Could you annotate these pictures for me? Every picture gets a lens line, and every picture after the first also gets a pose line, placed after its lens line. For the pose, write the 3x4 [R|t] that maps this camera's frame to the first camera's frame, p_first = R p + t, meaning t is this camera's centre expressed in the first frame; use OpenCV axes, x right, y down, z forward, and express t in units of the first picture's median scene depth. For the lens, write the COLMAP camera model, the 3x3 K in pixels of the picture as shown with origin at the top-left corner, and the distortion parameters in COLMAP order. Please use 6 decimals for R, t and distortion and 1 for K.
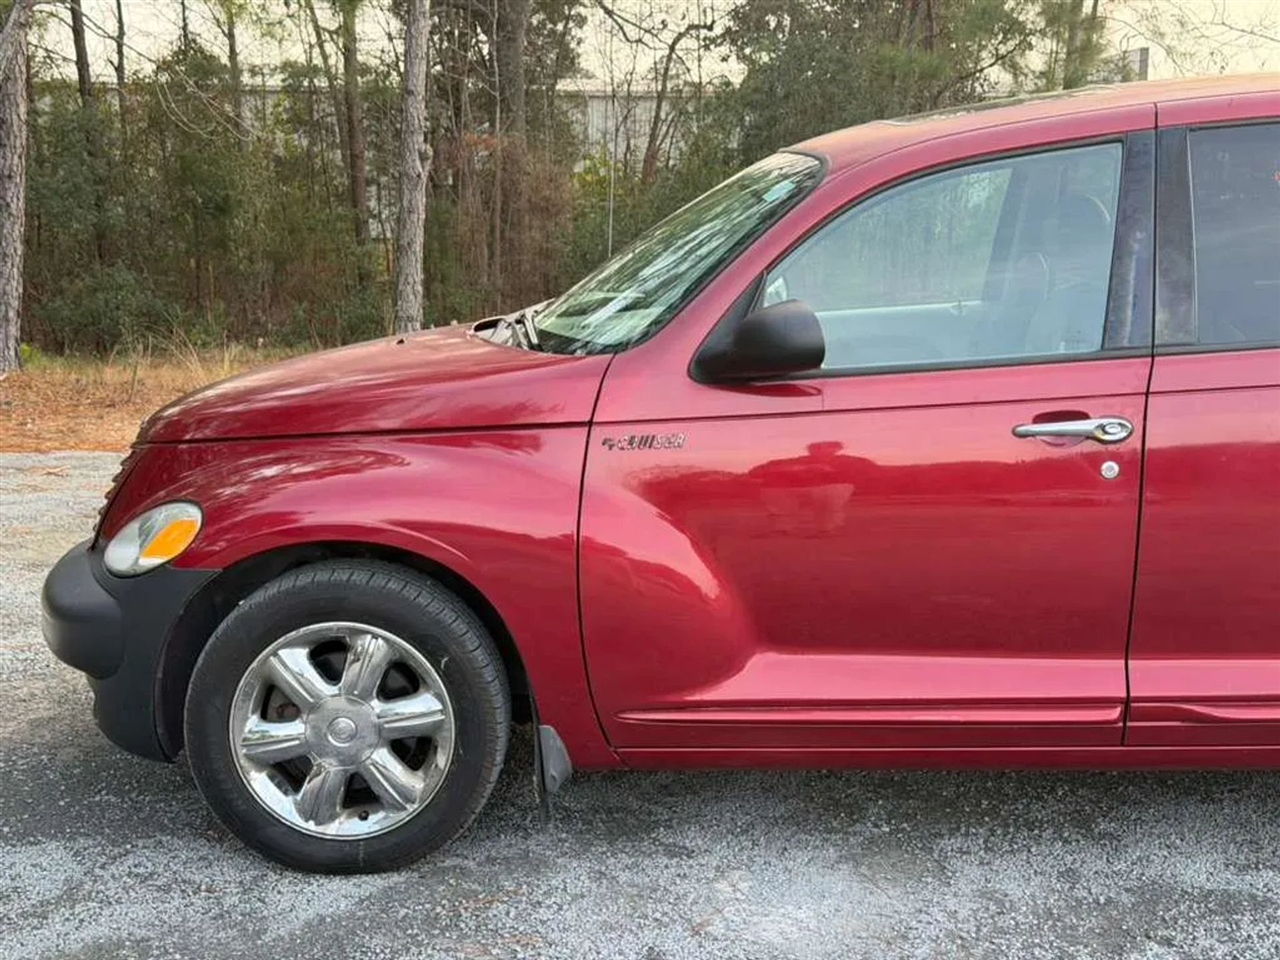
lens RADIAL K [[1730.5, 0, 640.0], [0, 1730.5, 480.0], [0, 0, 1]] dist [0.240148, -0.522158]
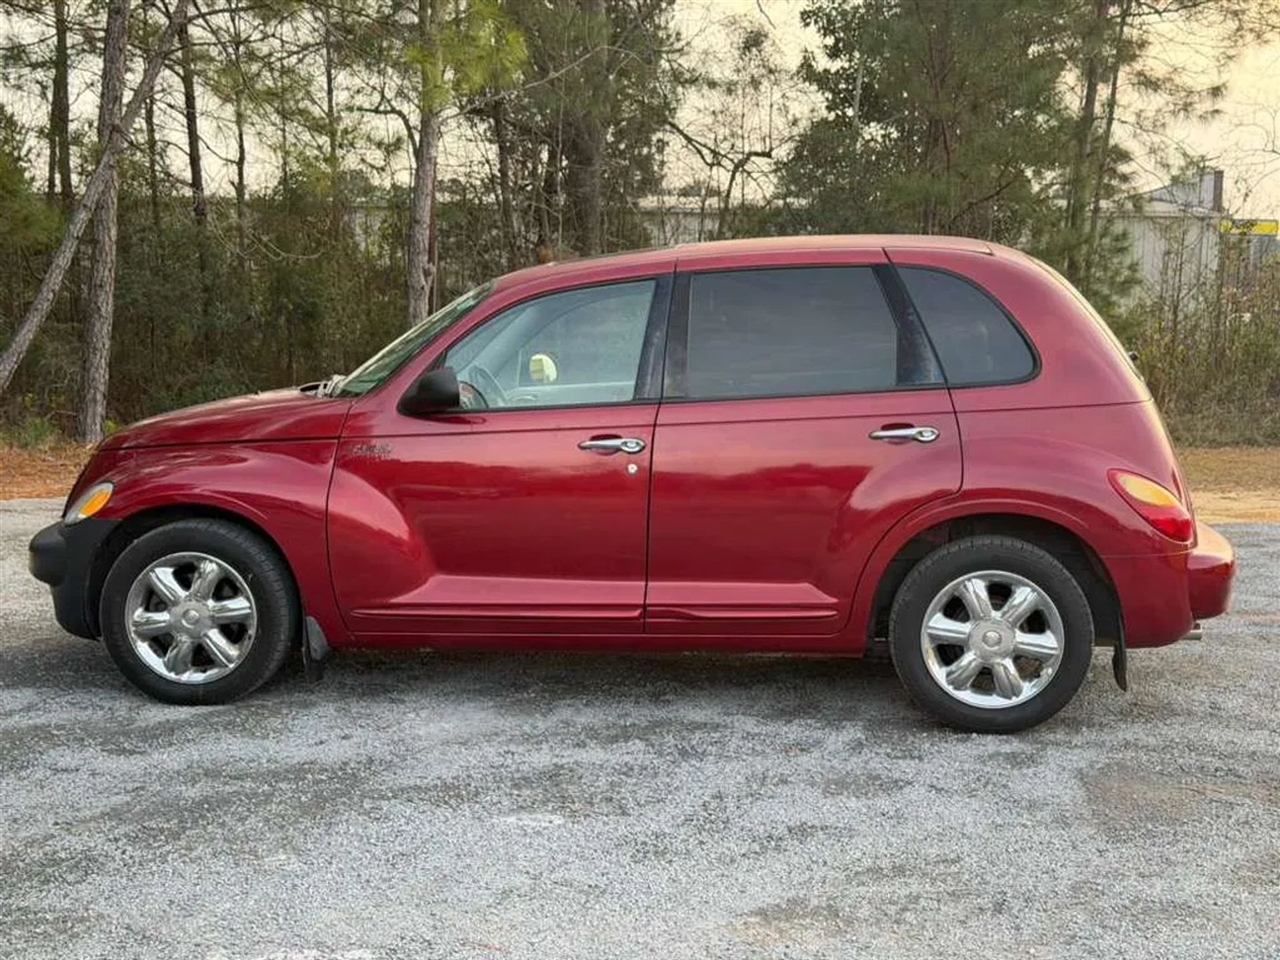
lens RADIAL K [[1777.4, 0, 643.6], [0, 1777.4, 495.8], [0, 0, 1]] dist [0.249724, -0.536424]
pose [[0.996493, 0.020709, -0.081072, 0.398045], [-0.025191, 0.998187, -0.054656, 0.109088], [0.079793, 0.056507, 0.995209, -0.690777]]
